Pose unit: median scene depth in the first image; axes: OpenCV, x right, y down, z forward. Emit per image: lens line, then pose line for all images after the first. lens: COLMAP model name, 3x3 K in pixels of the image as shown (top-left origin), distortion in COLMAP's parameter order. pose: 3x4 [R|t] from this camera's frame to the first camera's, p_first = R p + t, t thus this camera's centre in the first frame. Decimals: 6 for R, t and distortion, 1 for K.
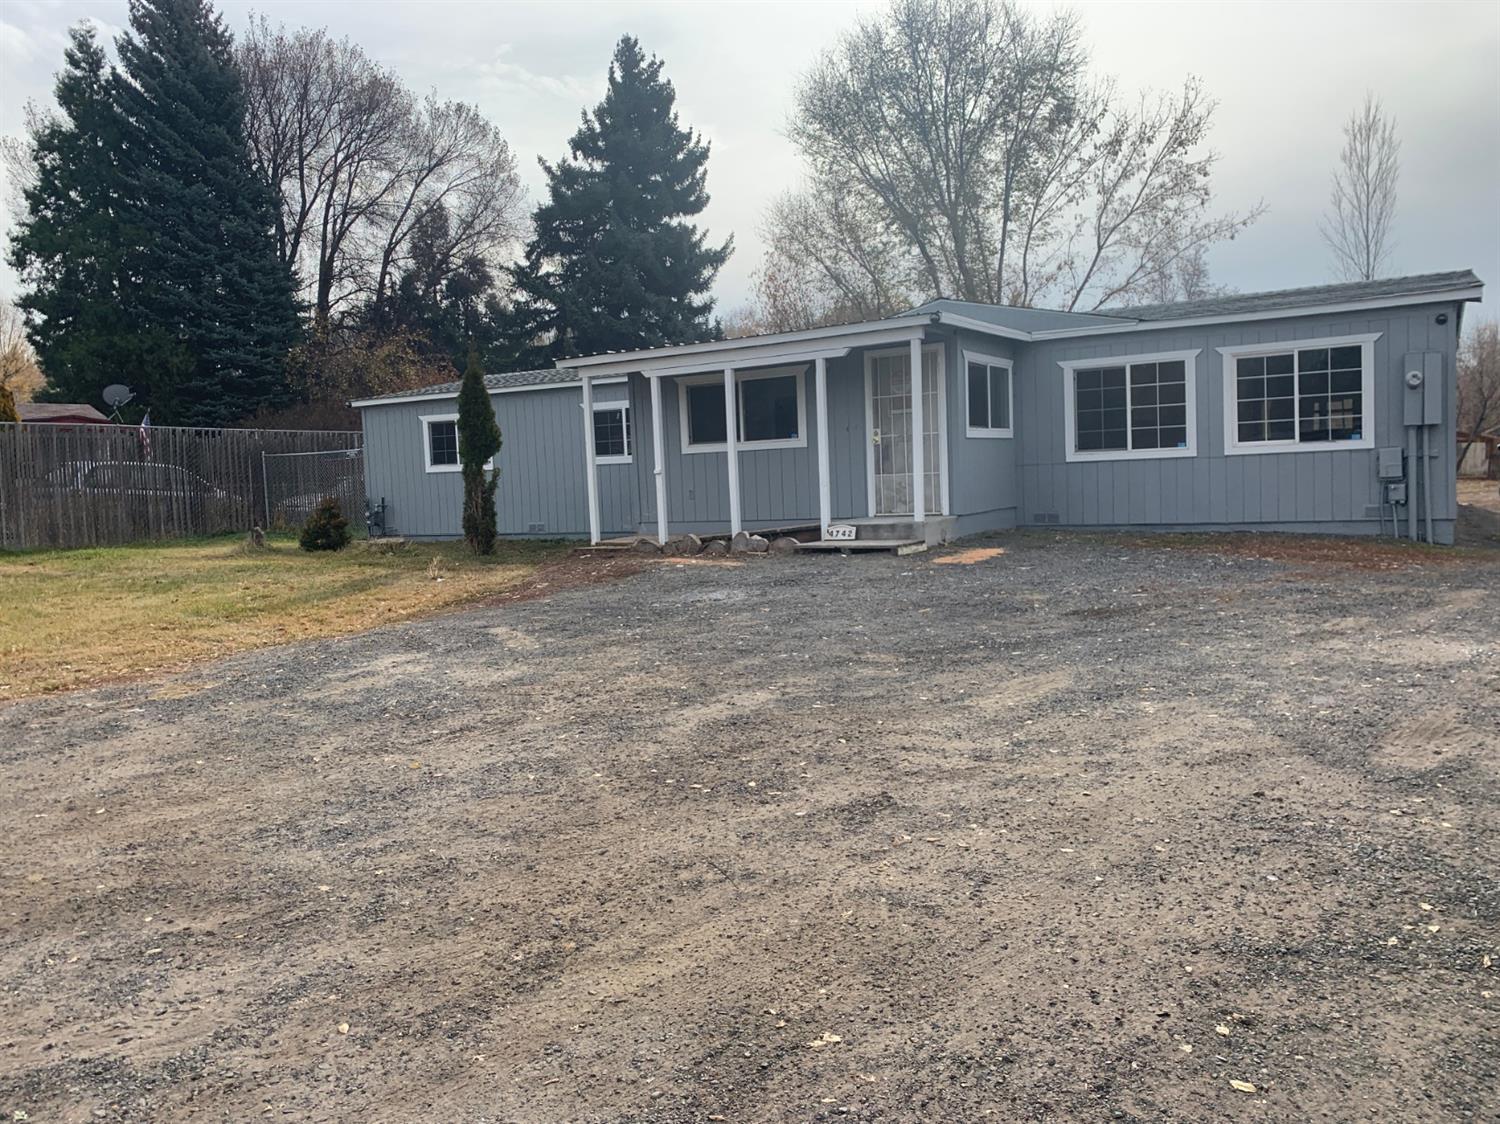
lens RADIAL K [[1160.4, 0, 789.1], [0, 1160.4, 567.5], [0, 0, 1]] dist [0.129129, -0.304907]
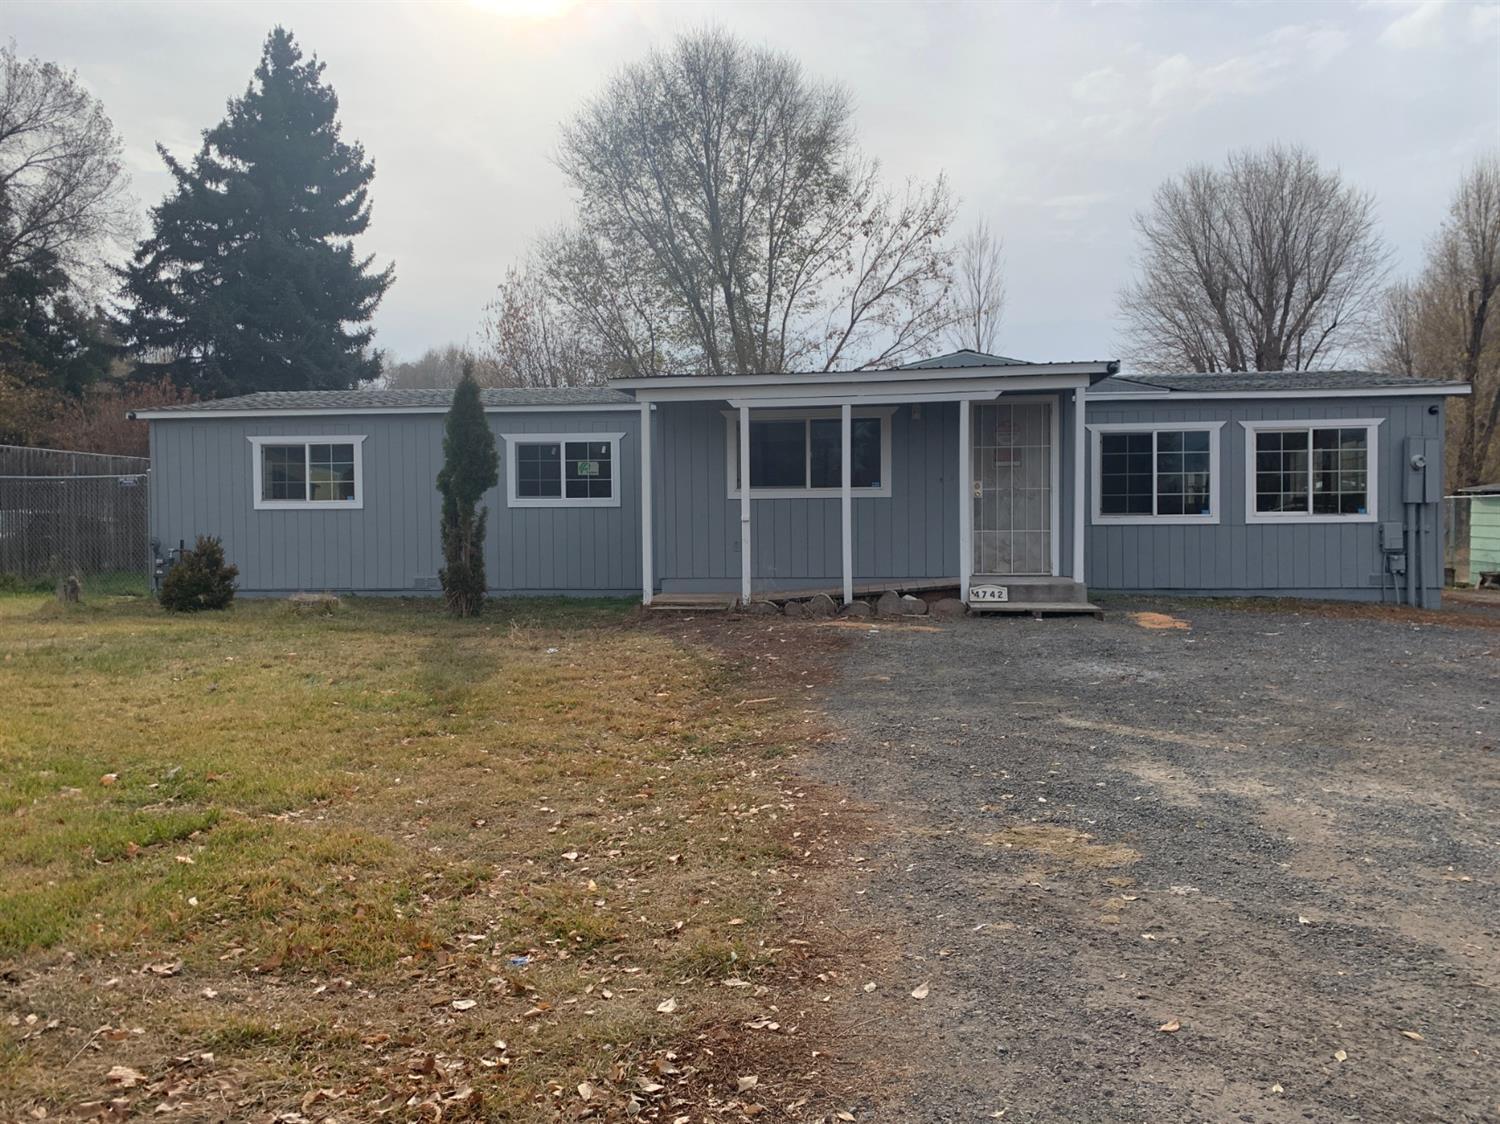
lens RADIAL K [[1144.7, 0, 749.8], [0, 1144.7, 555.1], [0, 0, 1]] dist [0.037994, -0.034164]
pose [[0.913152, 0.024264, 0.406897, -0.244253], [0.001296, 0.998049, -0.062424, -0.002245], [-0.407618, 0.057530, 0.911338, 0.133755]]
